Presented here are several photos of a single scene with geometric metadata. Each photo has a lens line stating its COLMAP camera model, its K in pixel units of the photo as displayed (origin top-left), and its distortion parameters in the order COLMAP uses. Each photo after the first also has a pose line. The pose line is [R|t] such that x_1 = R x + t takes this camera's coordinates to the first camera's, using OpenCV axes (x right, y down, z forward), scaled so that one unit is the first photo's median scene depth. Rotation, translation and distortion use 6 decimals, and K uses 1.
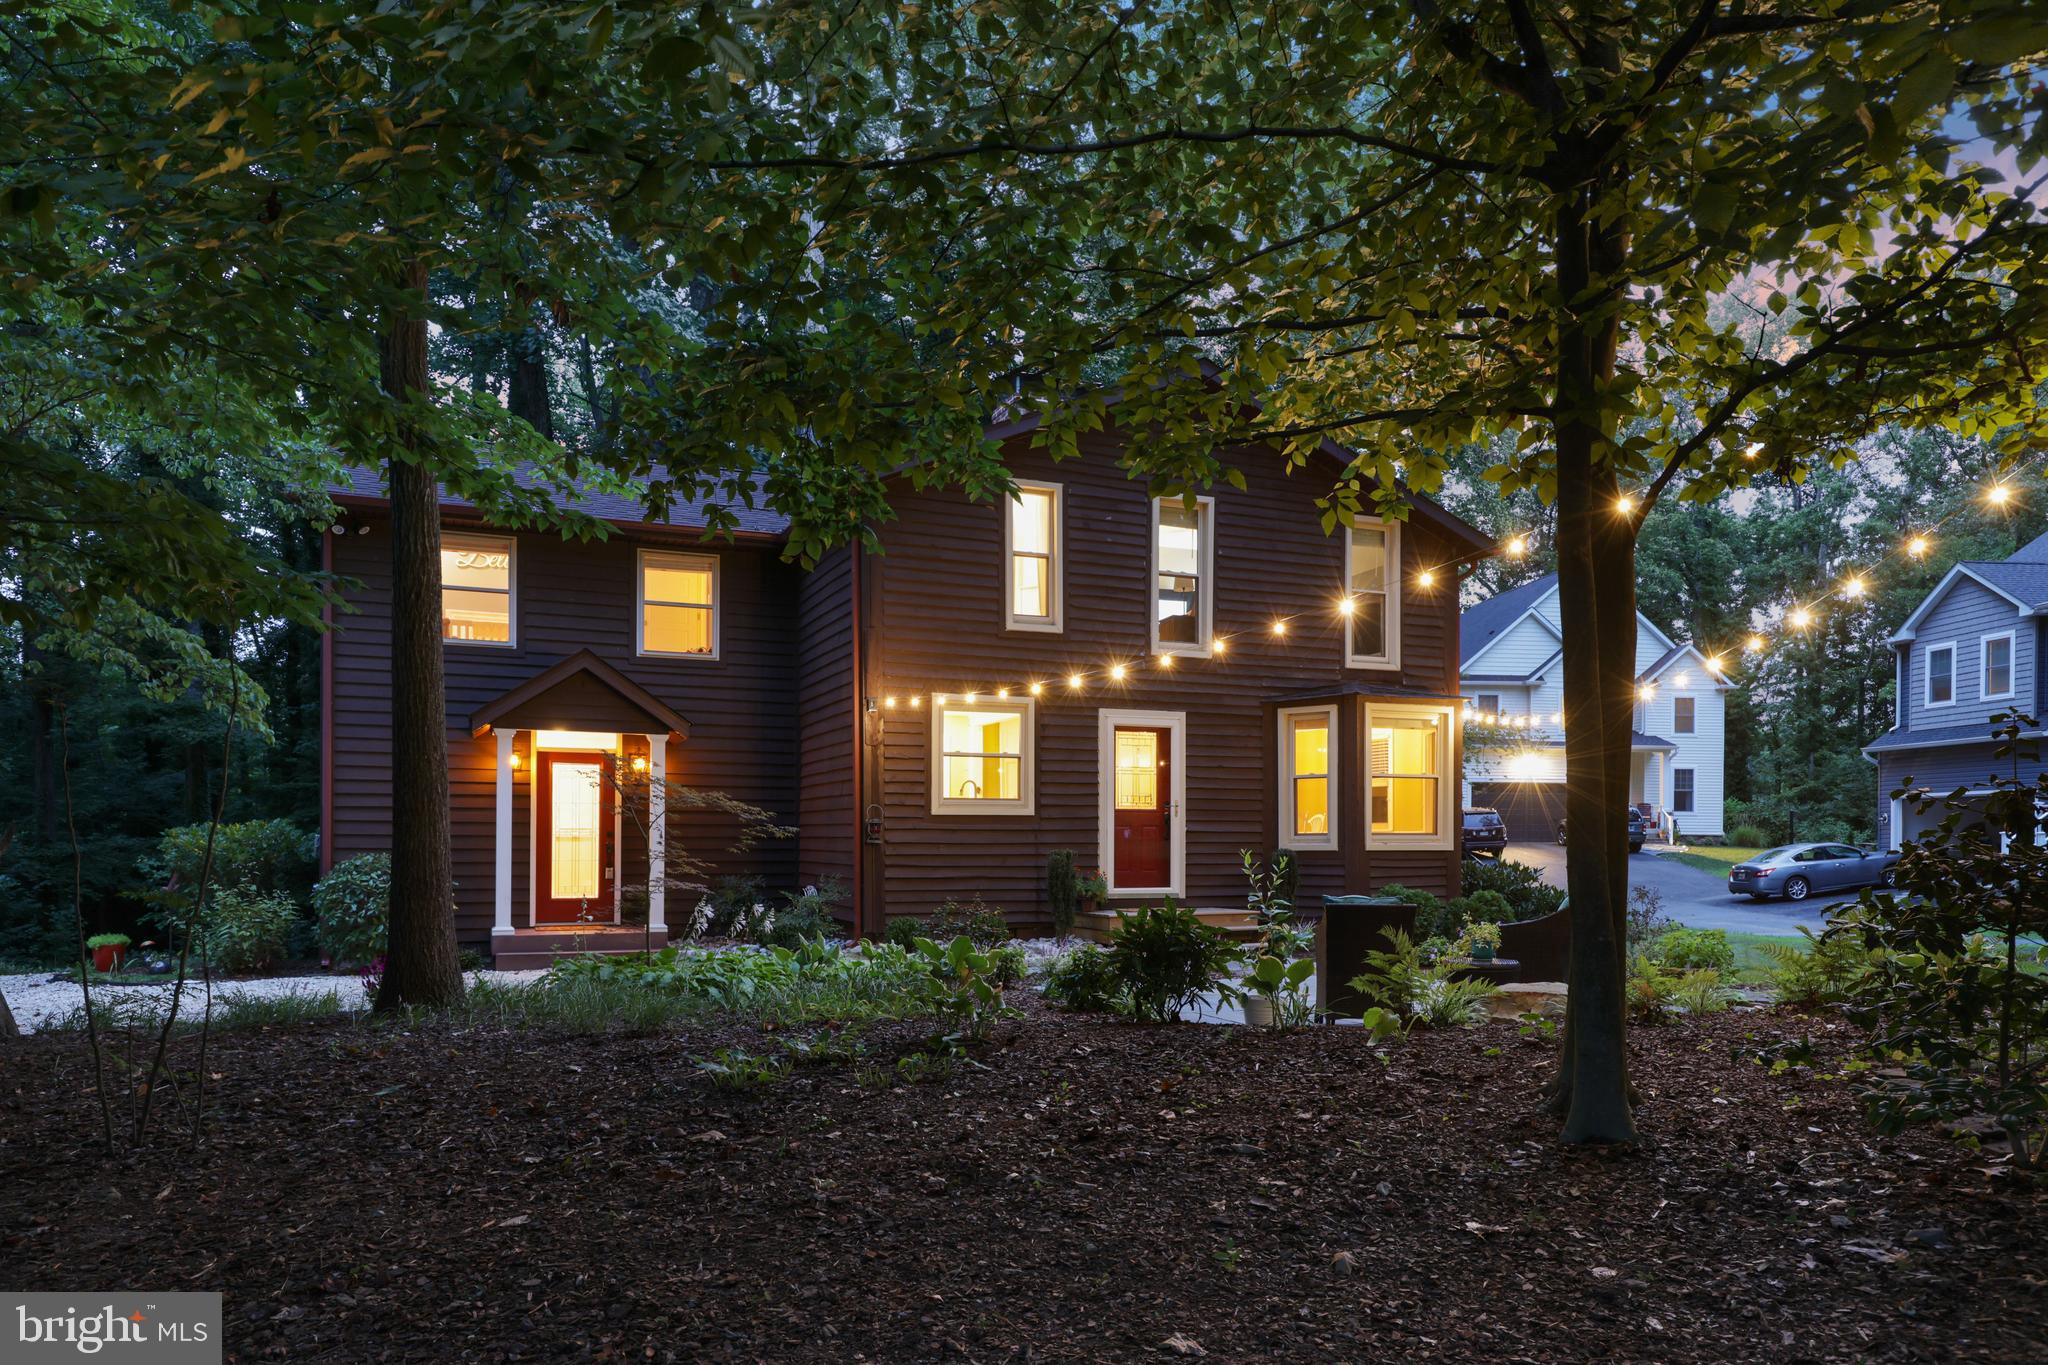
lens RADIAL K [[1306.5, 0, 989.8], [0, 1306.5, 816.8], [0, 0, 1]] dist [0.003700, 0.000895]
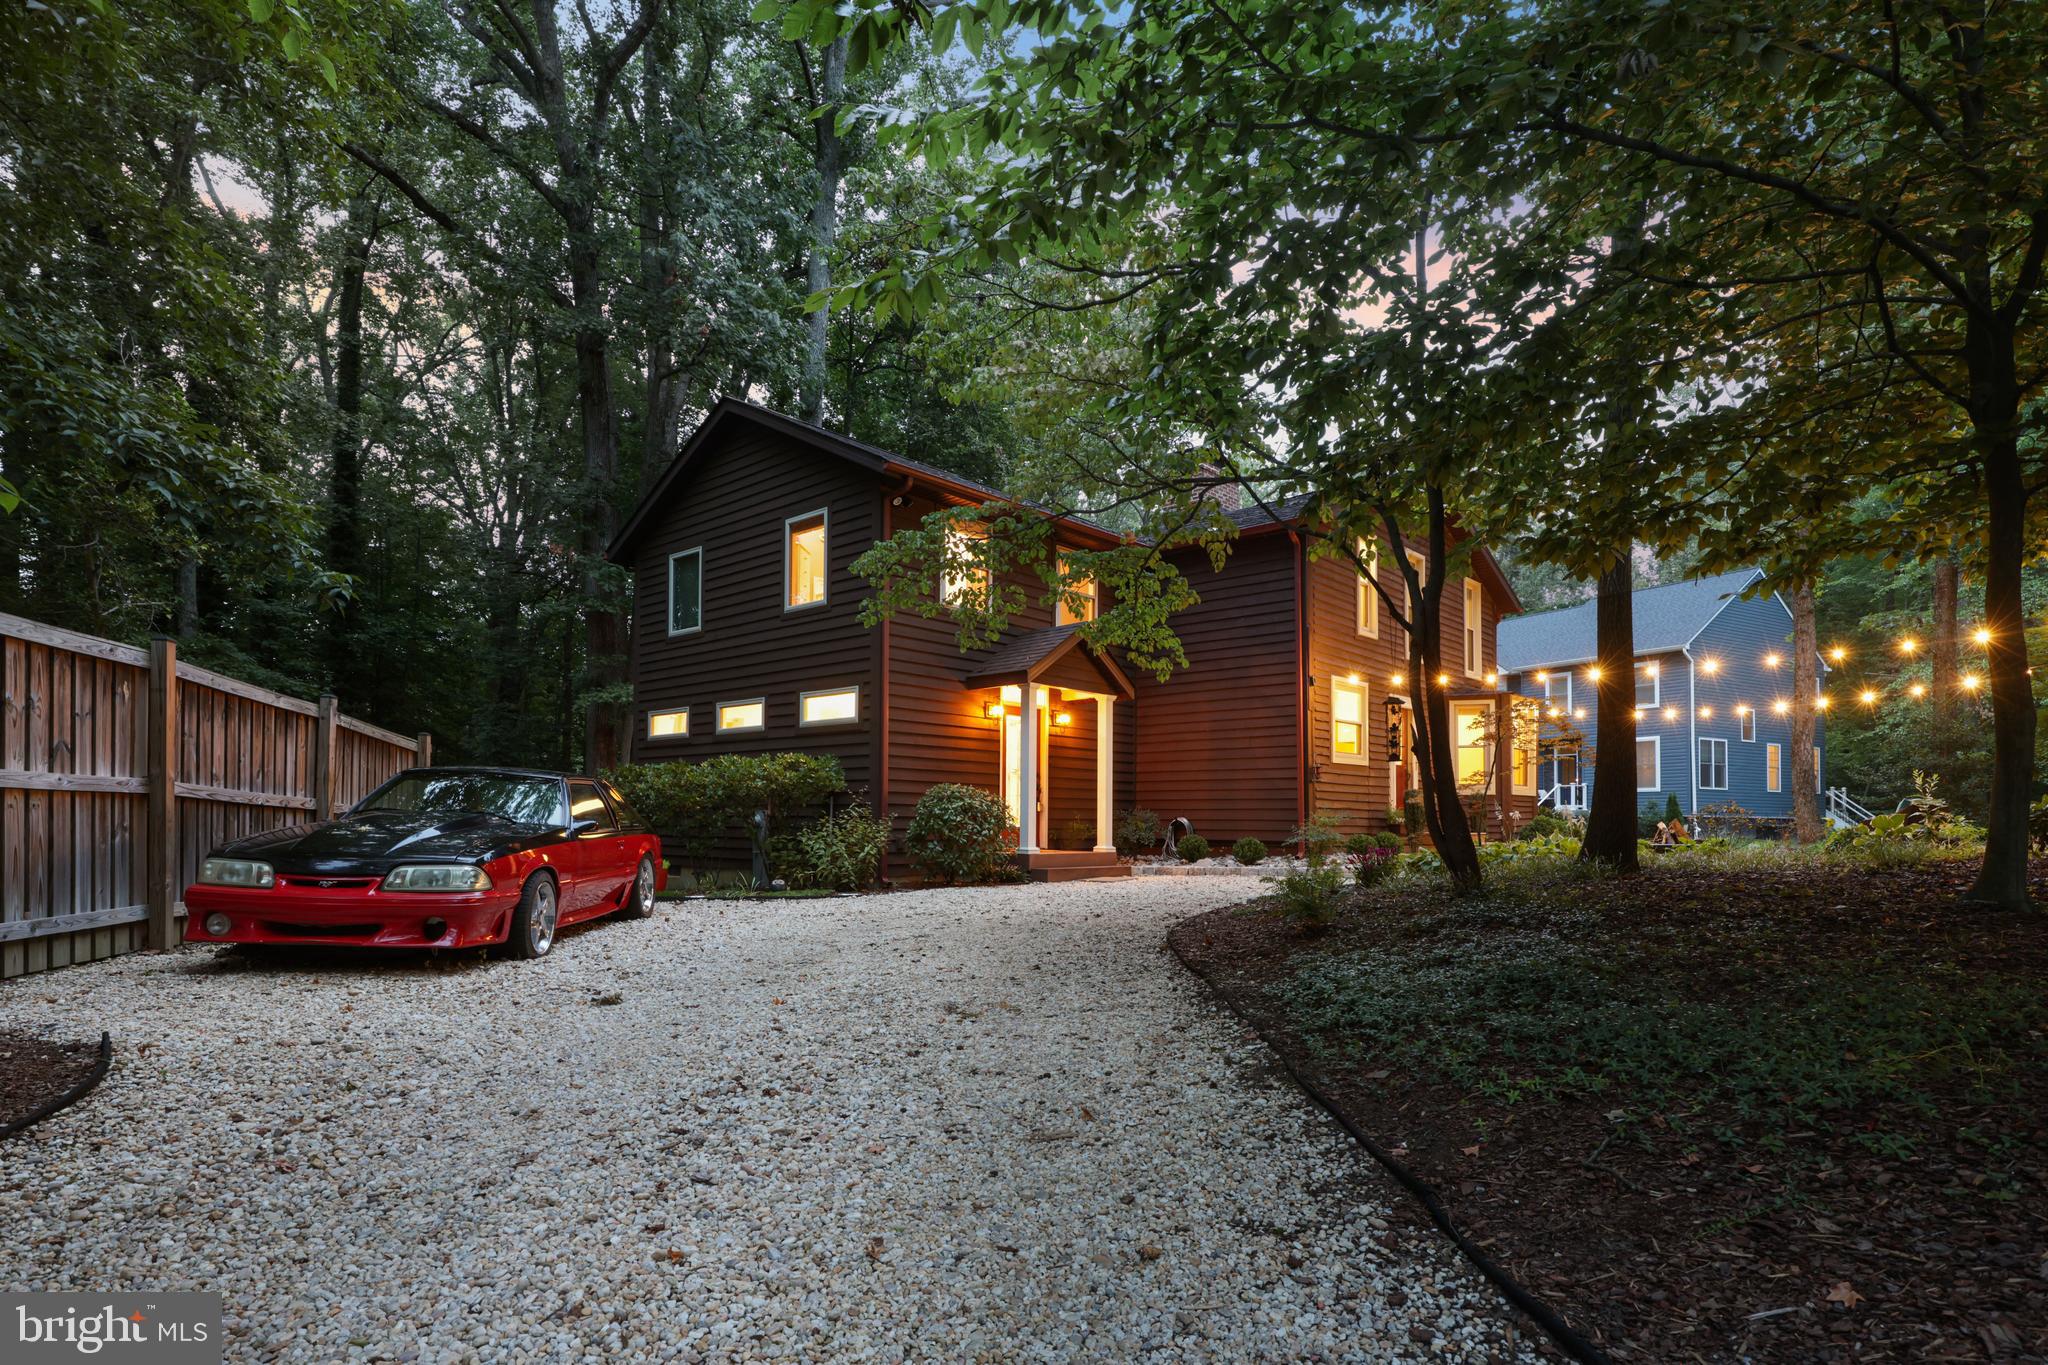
lens RADIAL K [[1043.1, 0, 1047.8], [0, 1043.1, 785.1], [0, 0, 1]] dist [0.001057, -0.000242]
pose [[0.895492, 0.016819, 0.444760, -0.750371], [-0.010609, 0.999808, -0.016449, 0.040587], [-0.444951, 0.010011, 0.895499, 0.130750]]
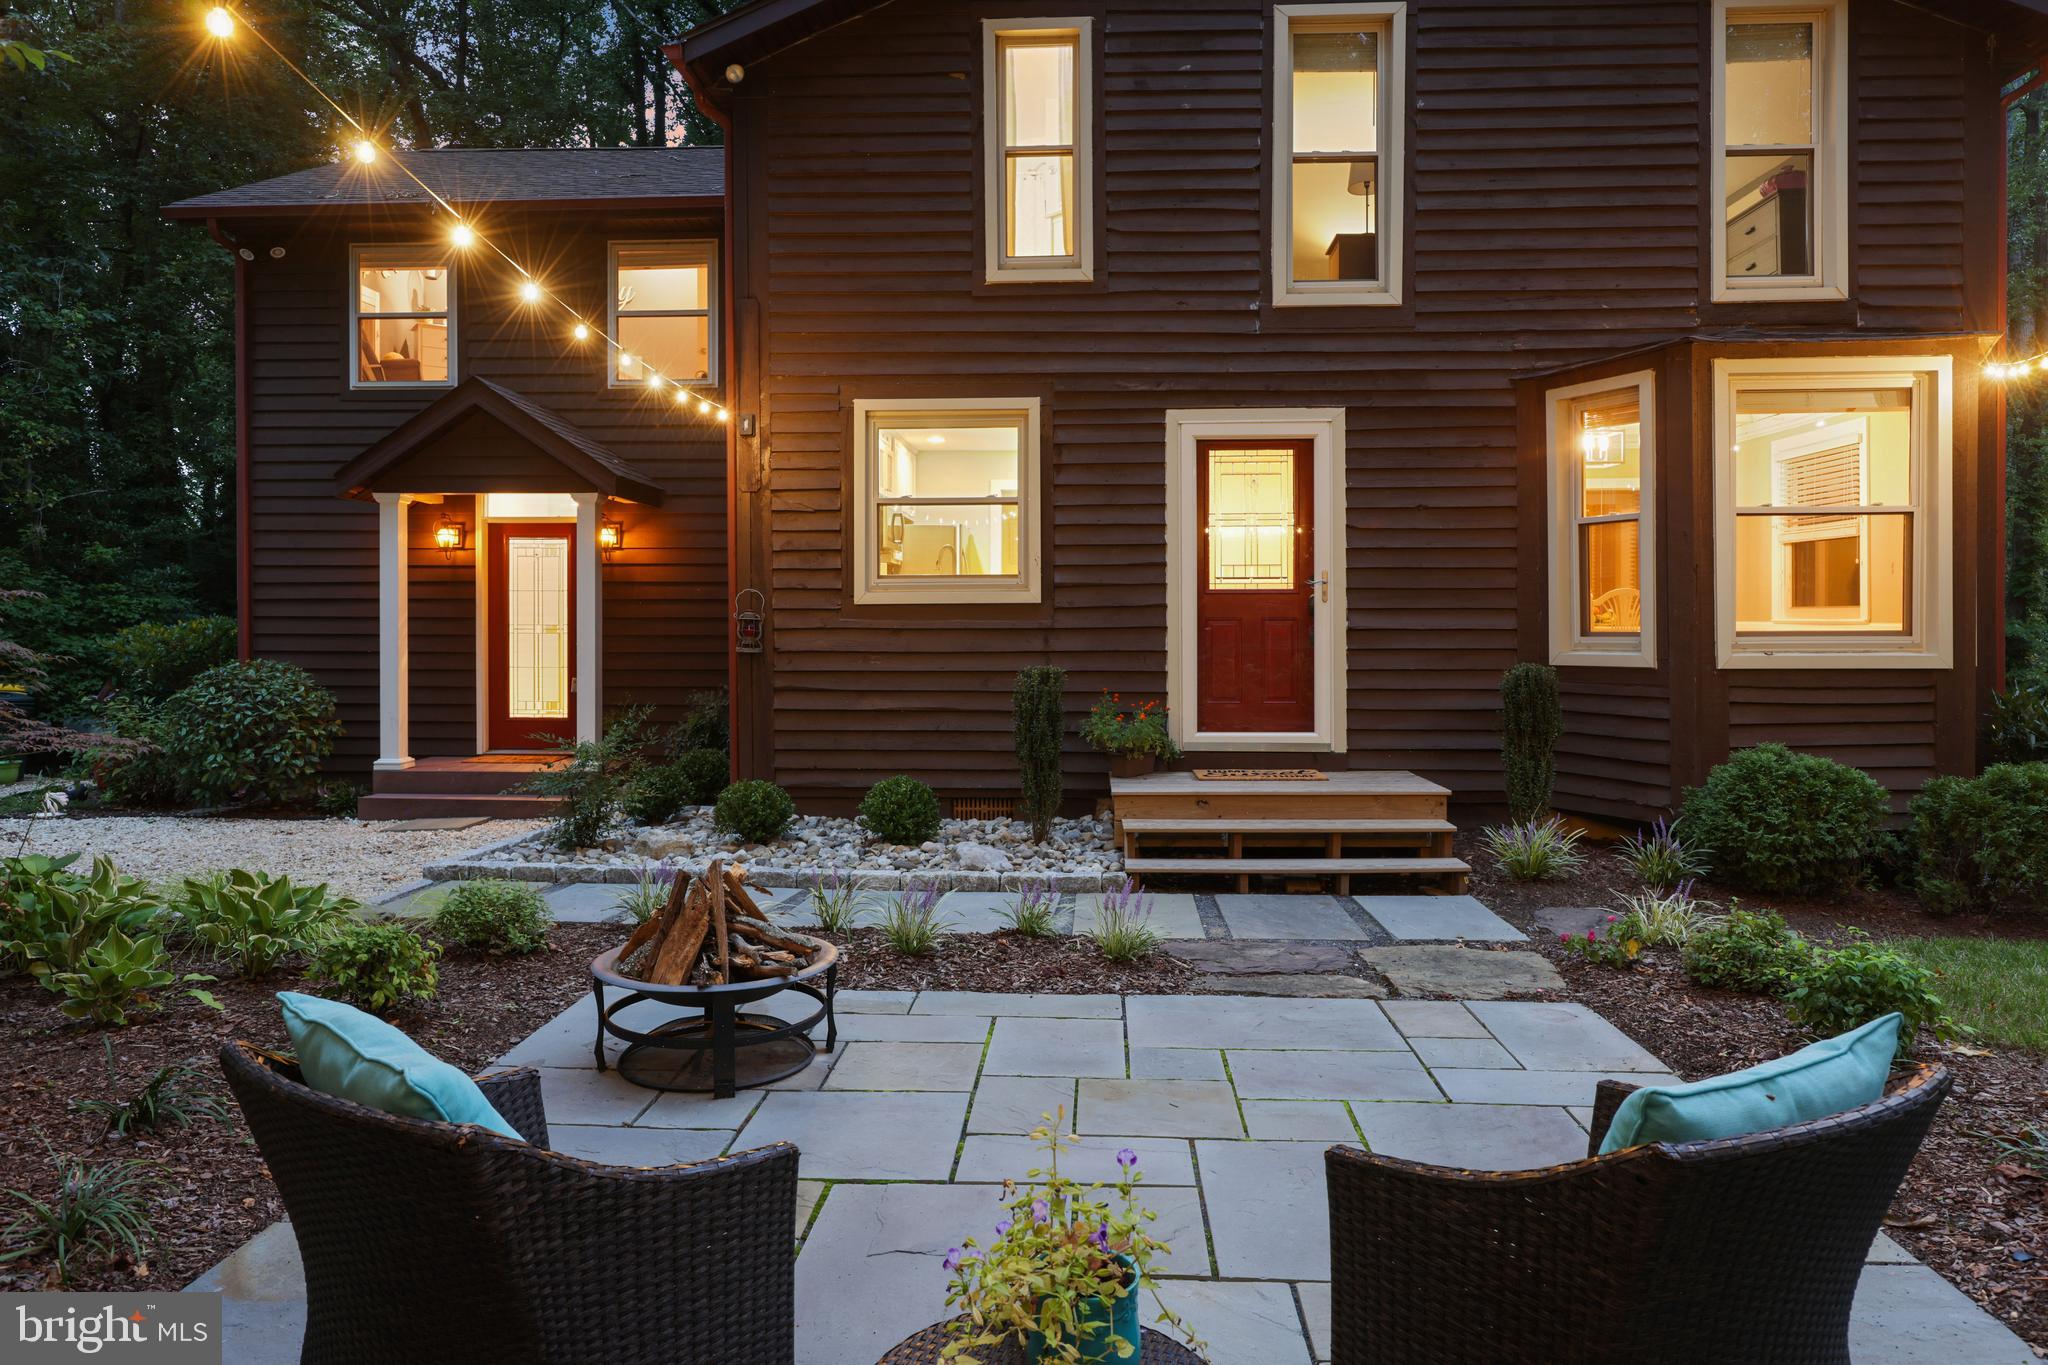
lens RADIAL K [[1309.4, 0, 1001.8], [0, 1309.4, 608.7], [0, 0, 1]] dist [-0.007750, 0.005139]
pose [[0.908117, -0.007208, -0.418654, 0.247510], [0.012286, 0.999880, 0.009434, -0.004095], [0.418536, -0.013711, 0.908097, 0.450944]]
